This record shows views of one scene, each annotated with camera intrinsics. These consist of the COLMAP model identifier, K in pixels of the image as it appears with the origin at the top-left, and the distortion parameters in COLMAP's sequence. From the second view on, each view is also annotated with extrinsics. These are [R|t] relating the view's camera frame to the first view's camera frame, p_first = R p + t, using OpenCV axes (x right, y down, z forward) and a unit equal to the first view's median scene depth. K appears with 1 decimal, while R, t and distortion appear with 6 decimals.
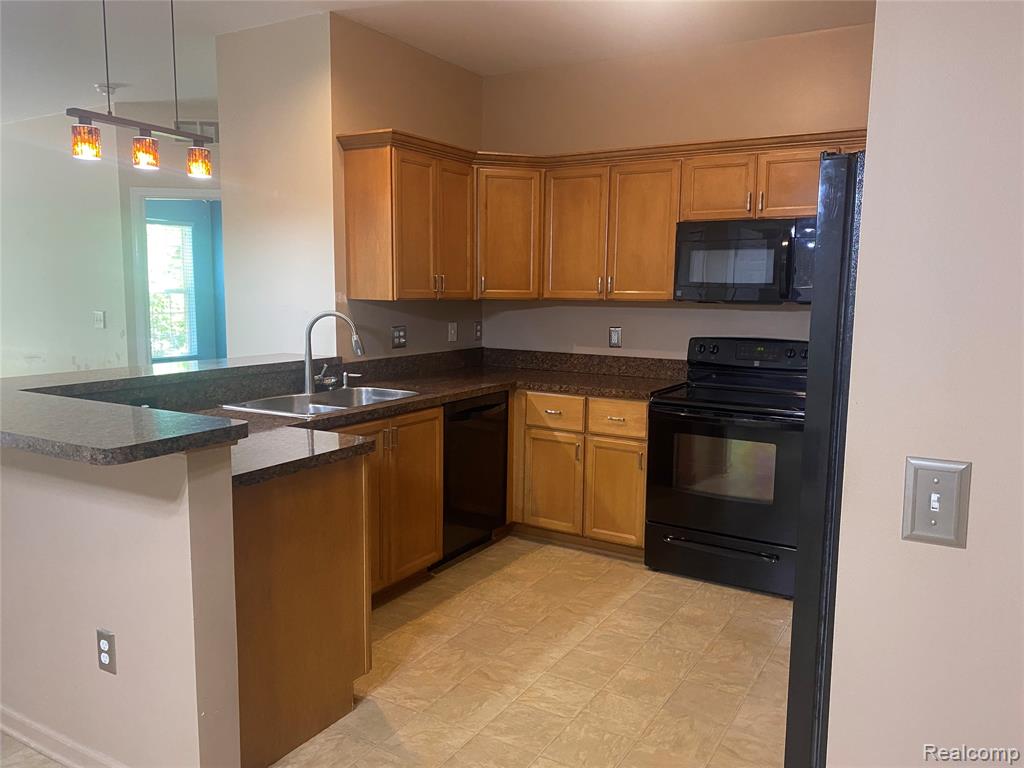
lens RADIAL K [[773.2, 0, 510.7], [0, 773.2, 384.3], [0, 0, 1]] dist [-0.016131, -0.005171]
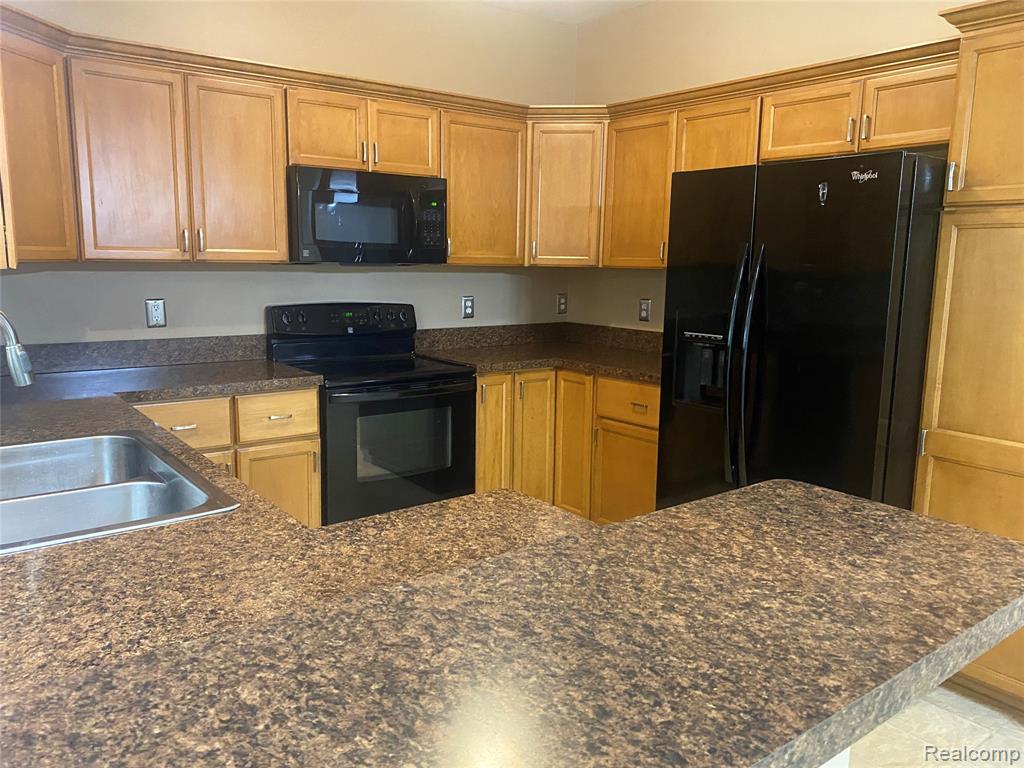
lens RADIAL K [[773.2, 0, 509.7], [0, 773.2, 383.4], [0, 0, 1]] dist [-0.016131, -0.005171]
pose [[0.370670, -0.150647, 0.916466, -0.480353], [0.096366, 0.987670, 0.123376, -0.061793], [-0.923752, 0.042584, 0.380617, 0.492657]]
